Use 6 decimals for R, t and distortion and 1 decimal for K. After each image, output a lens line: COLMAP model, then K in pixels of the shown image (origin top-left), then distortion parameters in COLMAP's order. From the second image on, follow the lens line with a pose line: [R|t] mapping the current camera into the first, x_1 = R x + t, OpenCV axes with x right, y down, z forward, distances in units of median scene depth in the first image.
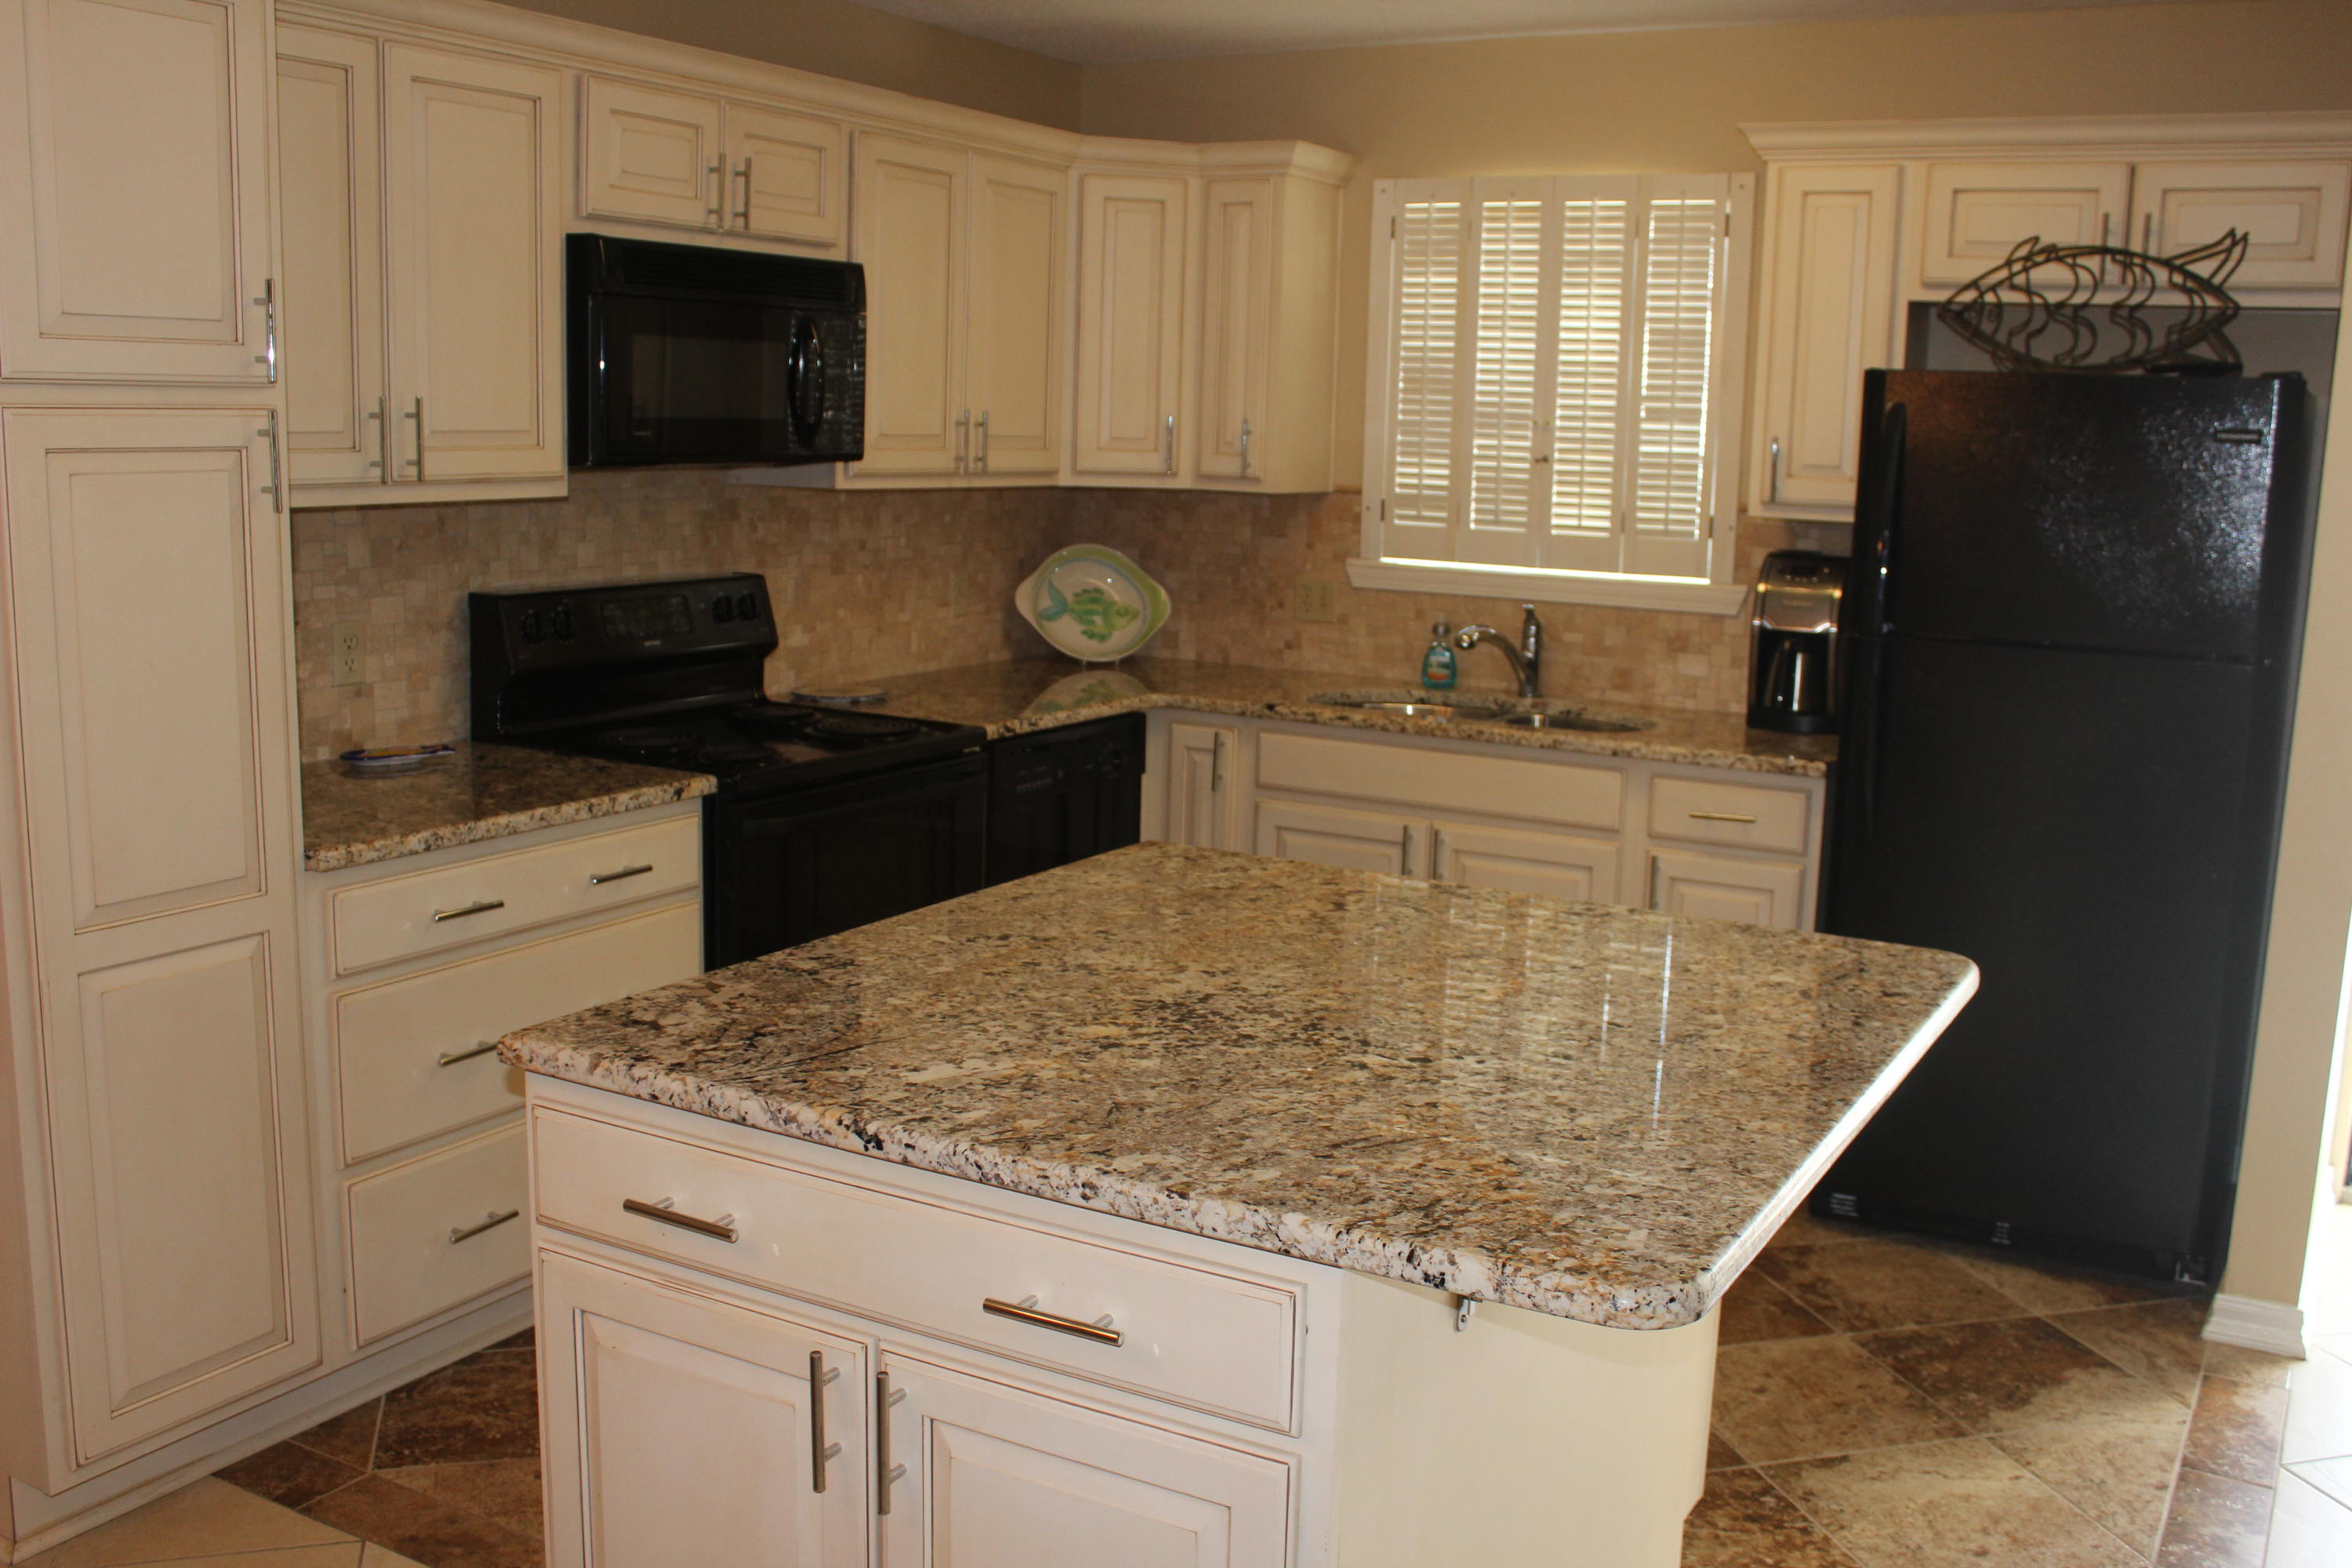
lens RADIAL K [[2212.8, 0, 1181.8], [0, 2212.8, 795.8], [0, 0, 1]] dist [-0.146871, 0.141549]
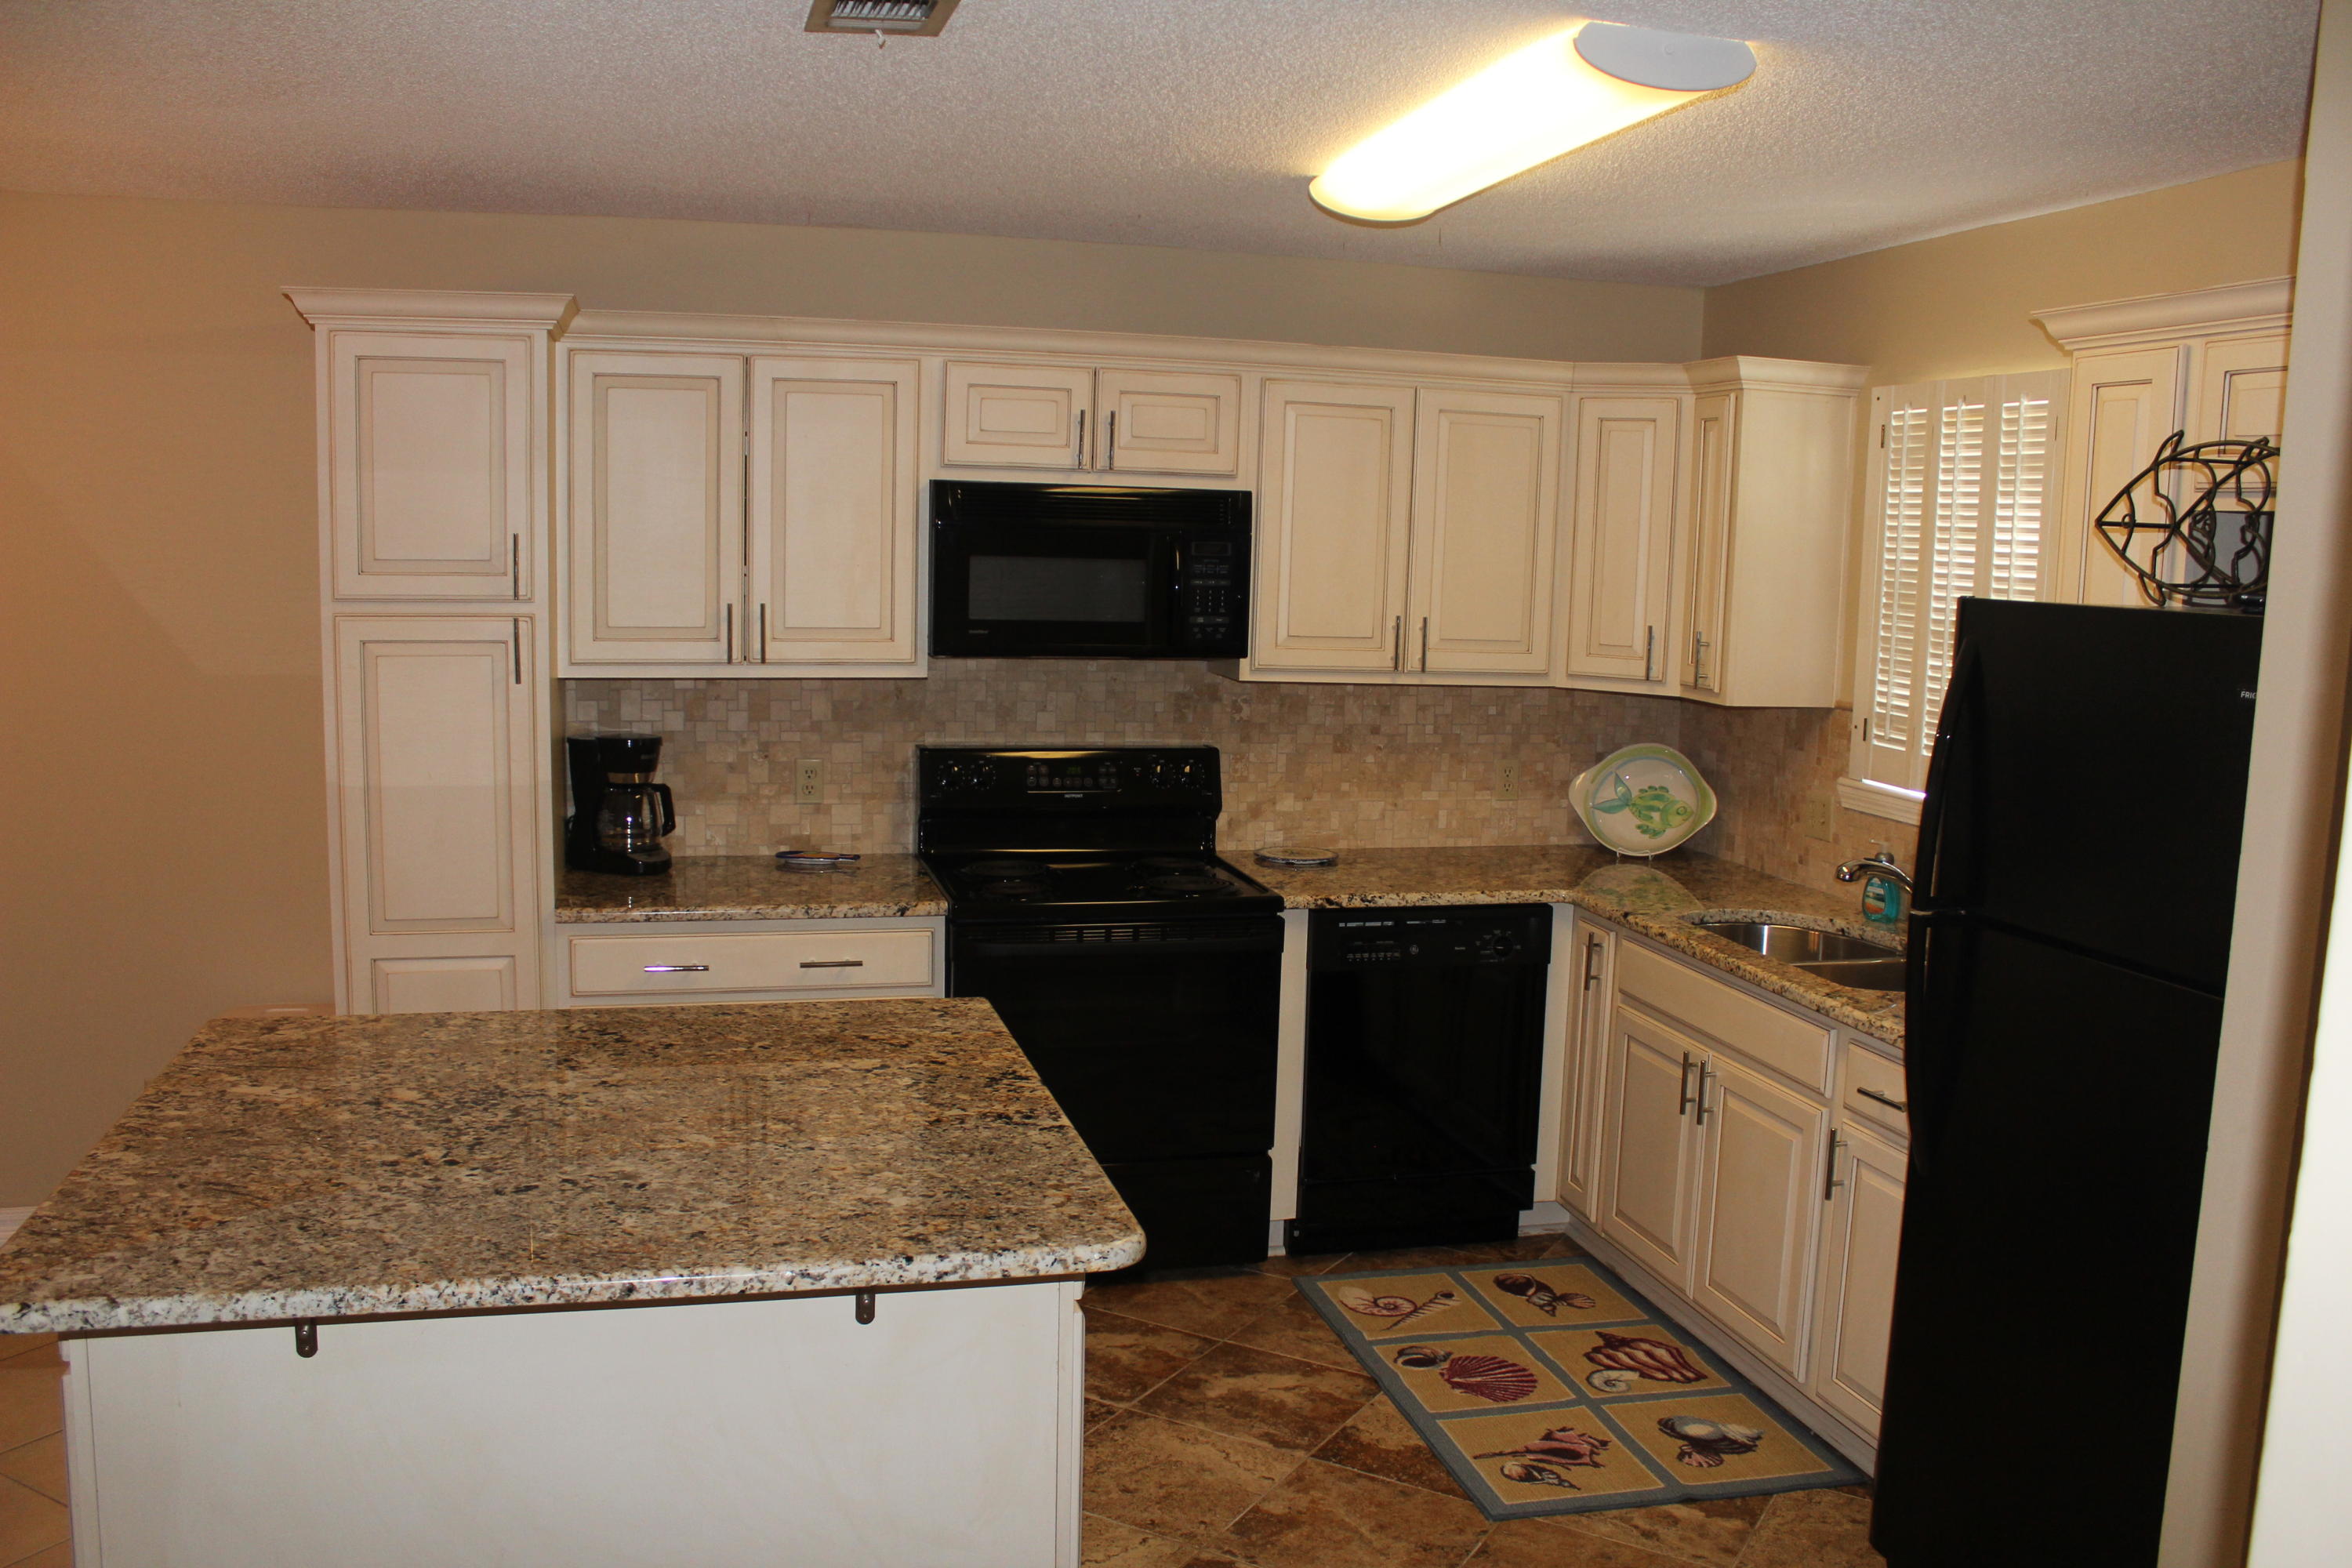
lens RADIAL K [[1970.7, 0, 1182.7], [0, 1970.7, 798.1], [0, 0, 1]] dist [-0.158947, 0.146888]
pose [[0.699796, 0.088536, -0.708835, 0.680055], [-0.130503, 0.991435, -0.005005, -0.080425], [0.702321, 0.096008, 0.705357, 0.284818]]
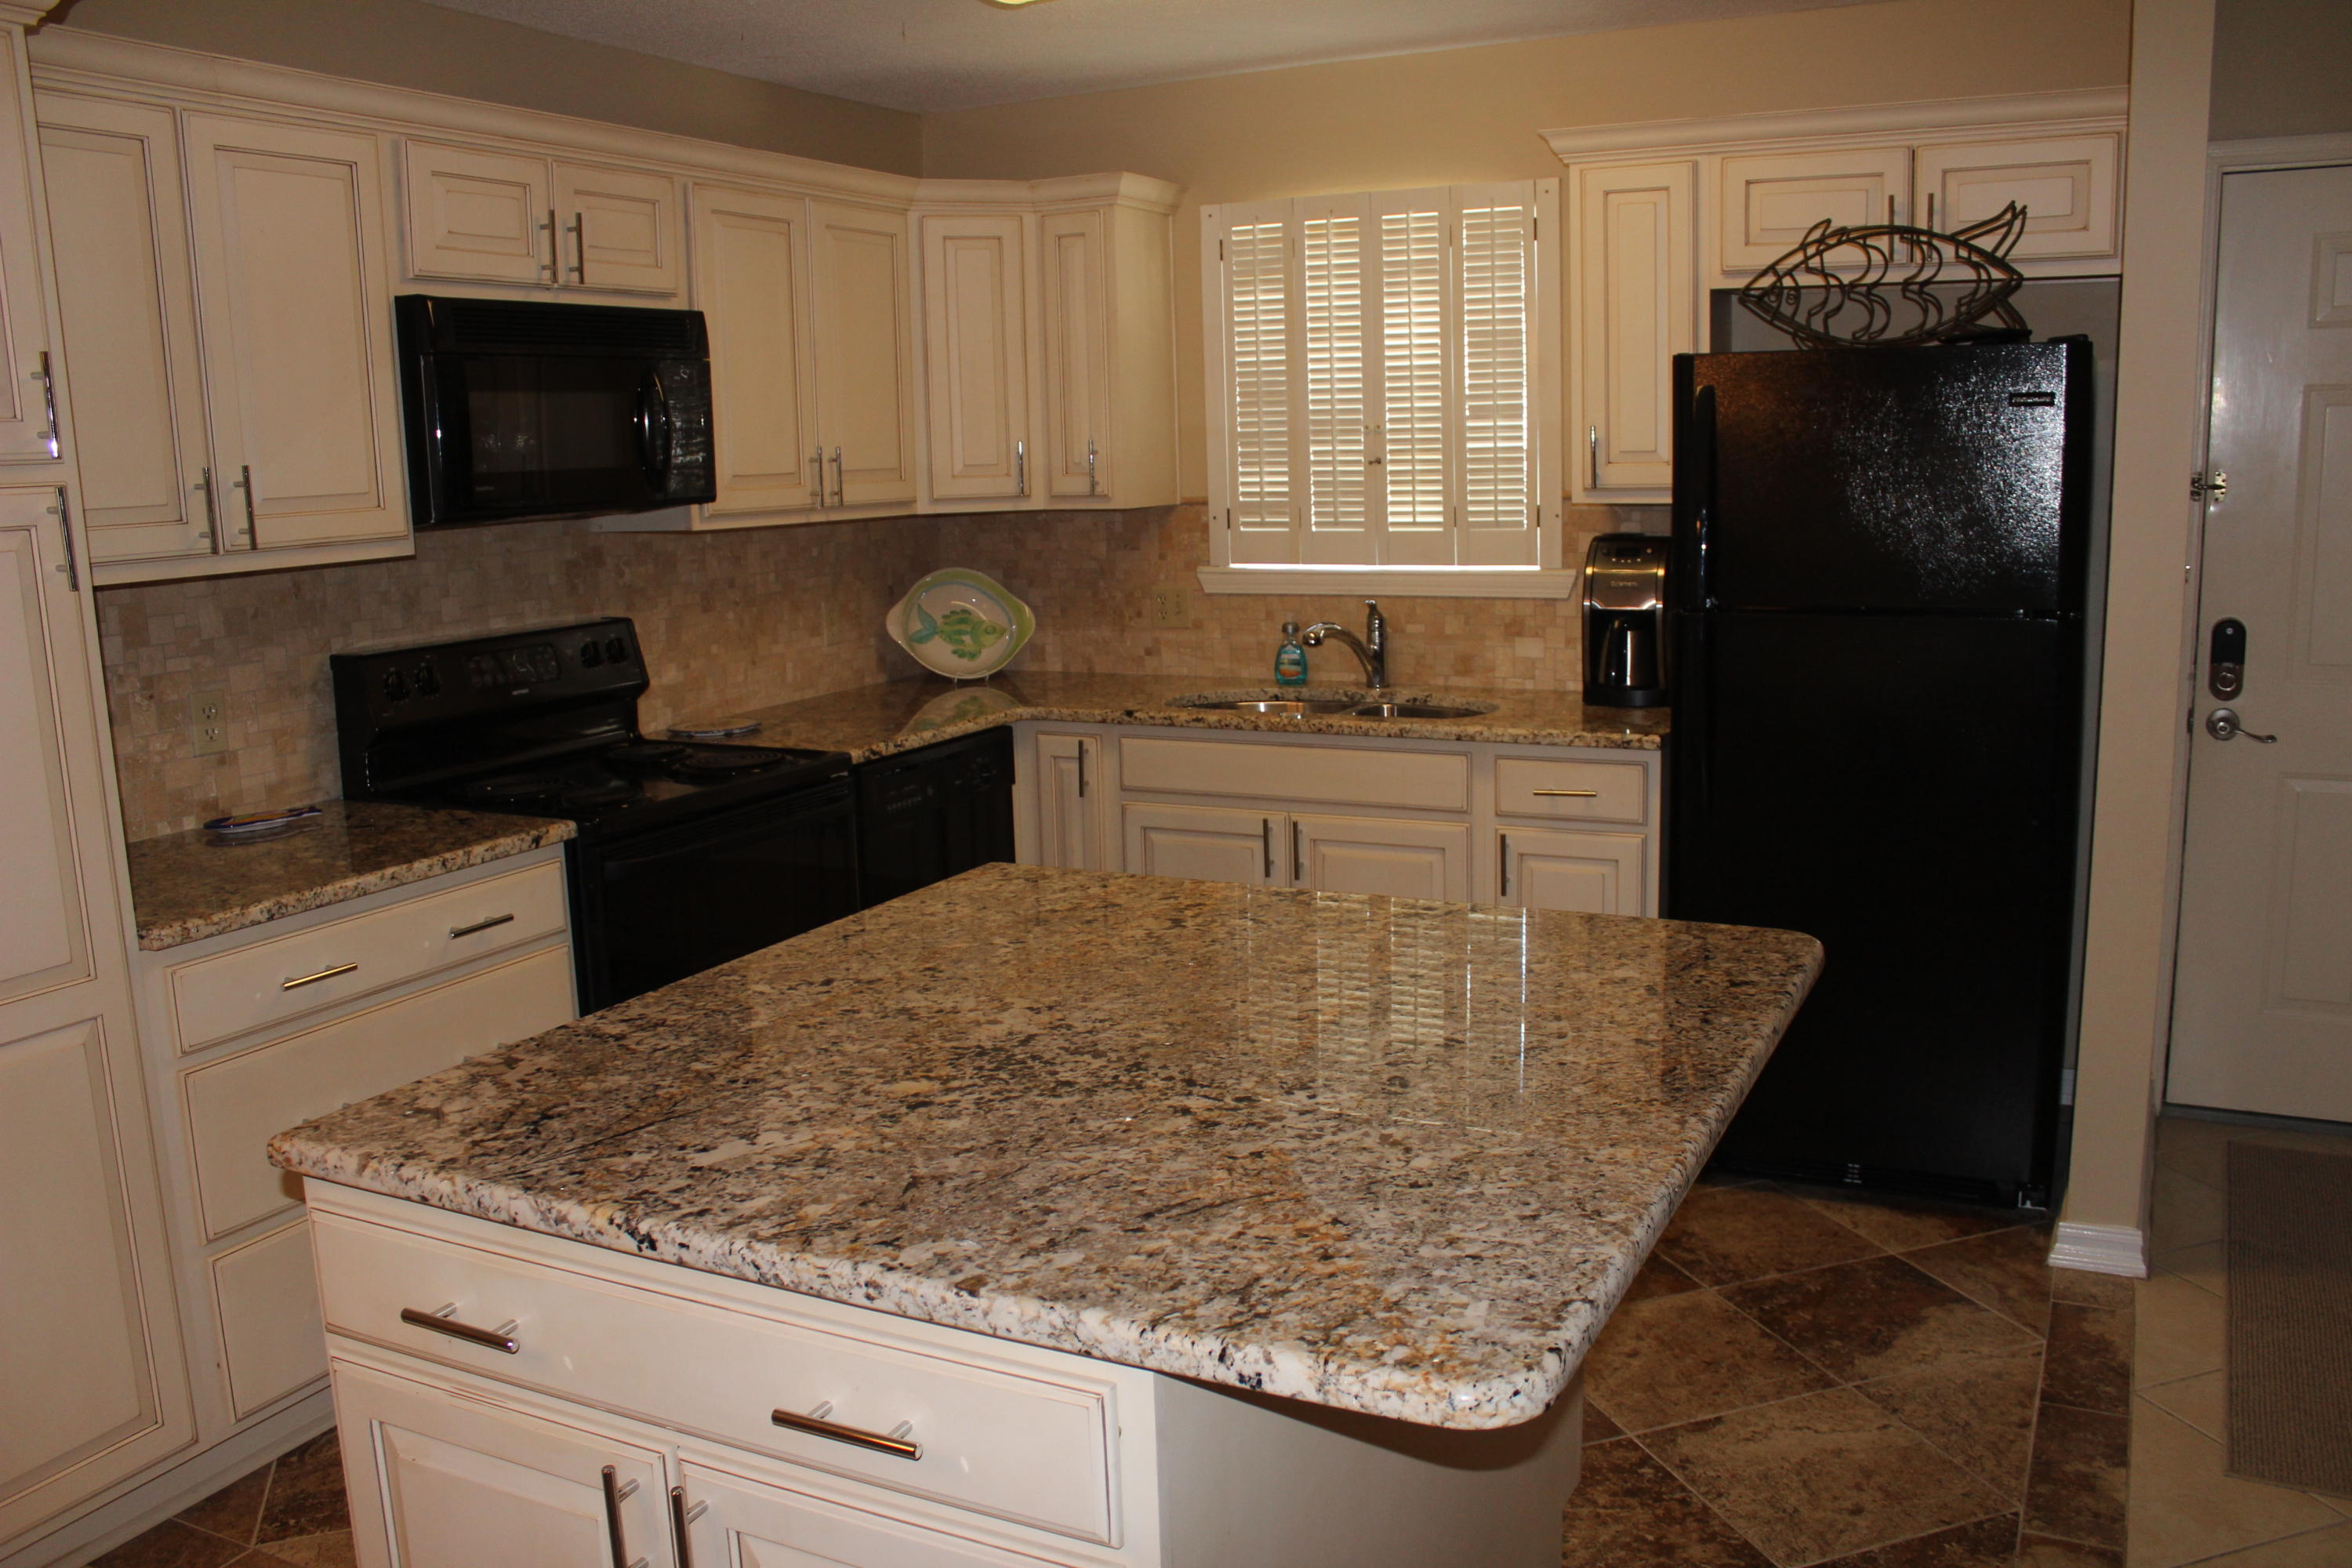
lens RADIAL K [[1954.6, 0, 1183.5], [0, 1954.6, 795.2], [0, 0, 1]] dist [-0.166757, 0.145743]
pose [[0.997051, -0.064426, 0.041708, 0.031634], [0.064090, 0.997901, 0.009326, -0.011027], [-0.042221, -0.006626, 0.999086, 0.099972]]
